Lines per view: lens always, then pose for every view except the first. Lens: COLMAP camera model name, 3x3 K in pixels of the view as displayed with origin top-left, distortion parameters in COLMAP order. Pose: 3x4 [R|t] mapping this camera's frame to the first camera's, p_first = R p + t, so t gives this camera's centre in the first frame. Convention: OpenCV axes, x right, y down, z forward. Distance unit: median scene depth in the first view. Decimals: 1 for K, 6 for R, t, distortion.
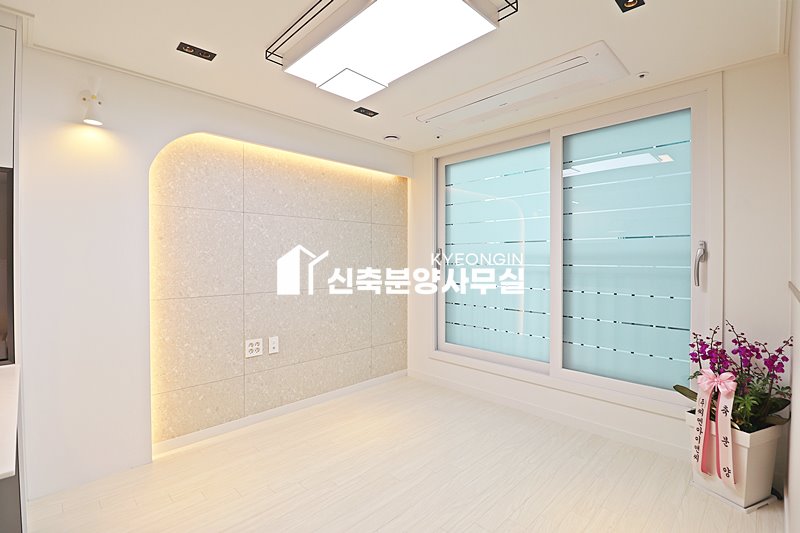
lens RADIAL K [[370.5, 0, 402.4], [0, 370.5, 260.9], [0, 0, 1]] dist [-0.000328, -0.013167]
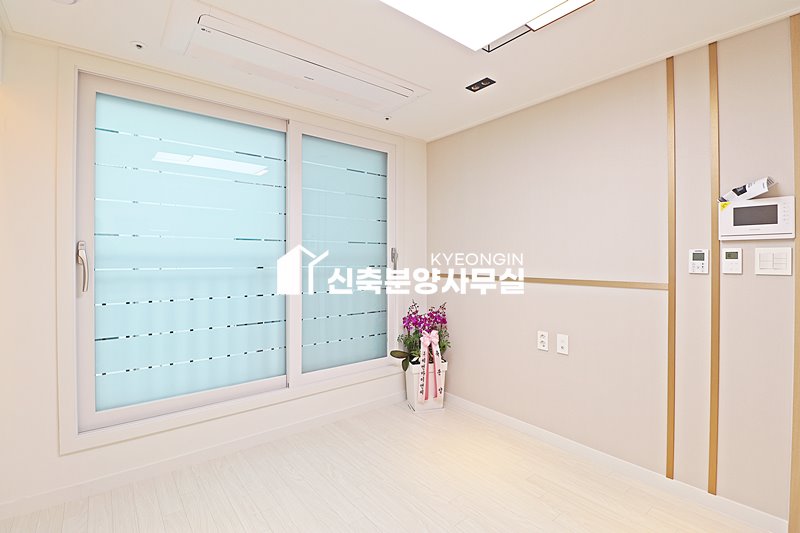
lens RADIAL K [[370.5, 0, 402.4], [0, 370.5, 260.9], [0, 0, 1]] dist [-0.000328, -0.013167]
pose [[0.096494, -0.001135, 0.995333, -0.536726], [0.006494, 0.999979, 0.000511, -0.003103], [-0.995312, 0.006414, 0.096499, 0.692814]]
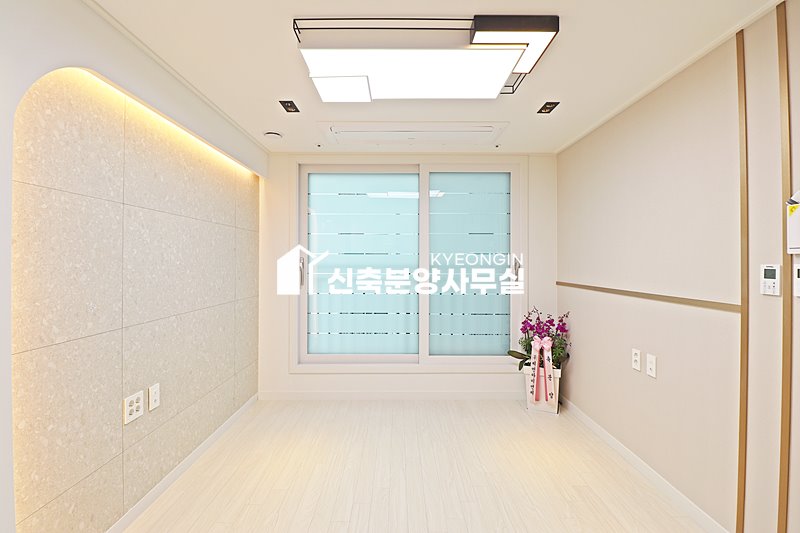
lens RADIAL K [[370.5, 0, 402.4], [0, 370.5, 260.9], [0, 0, 1]] dist [-0.000328, -0.013167]
pose [[0.699005, 0.003681, 0.715107, -0.570741], [0.002446, 0.999969, -0.007539, -0.024510], [-0.715112, 0.007019, 0.698974, 0.197111]]
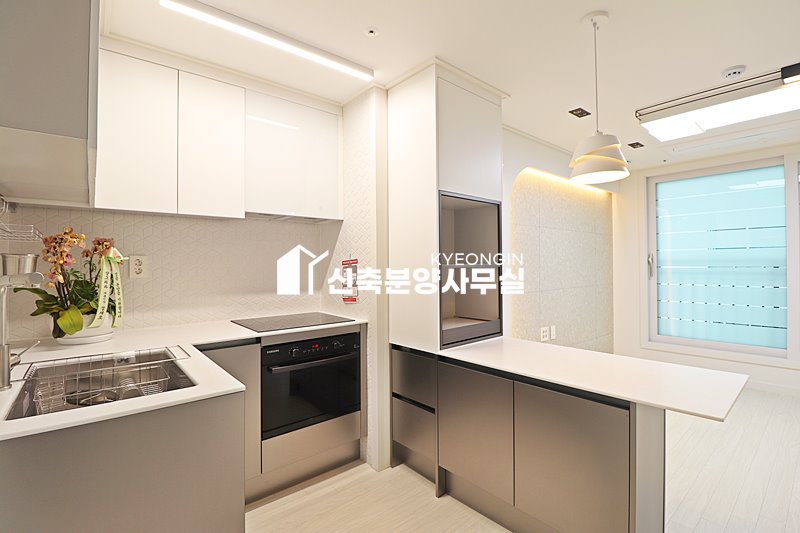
lens RADIAL K [[370.5, 0, 402.4], [0, 370.5, 260.9], [0, 0, 1]] dist [-0.000328, -0.013167]
pose [[0.996761, -0.008794, -0.079933, -0.827193], [0.007570, 0.999850, -0.015608, 0.001867], [0.080058, 0.014952, 0.996678, -0.314905]]
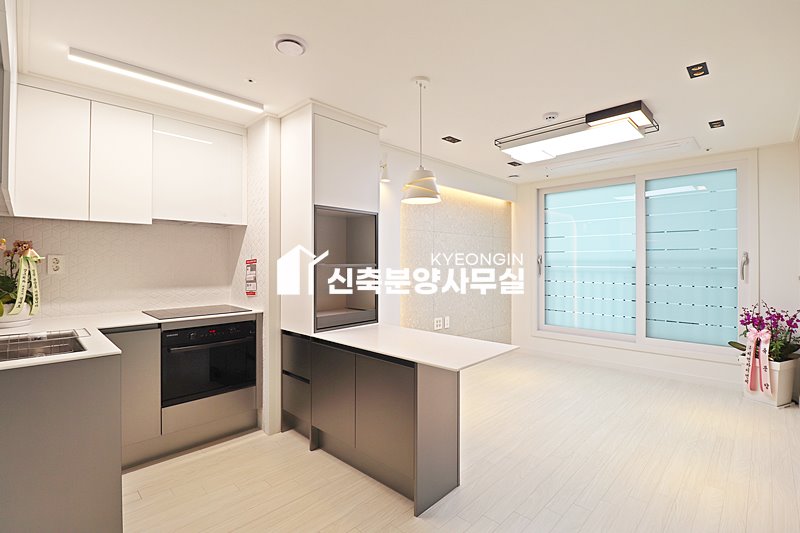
lens RADIAL K [[373.8, 0, 400.1], [0, 373.8, 259.6], [0, 0, 1]] dist [0.002682, -0.014021]
pose [[0.999917, -0.000648, 0.012886, -0.605510], [0.000782, 0.999945, -0.010446, -0.004304], [-0.012879, 0.010455, 0.999862, -0.510480]]
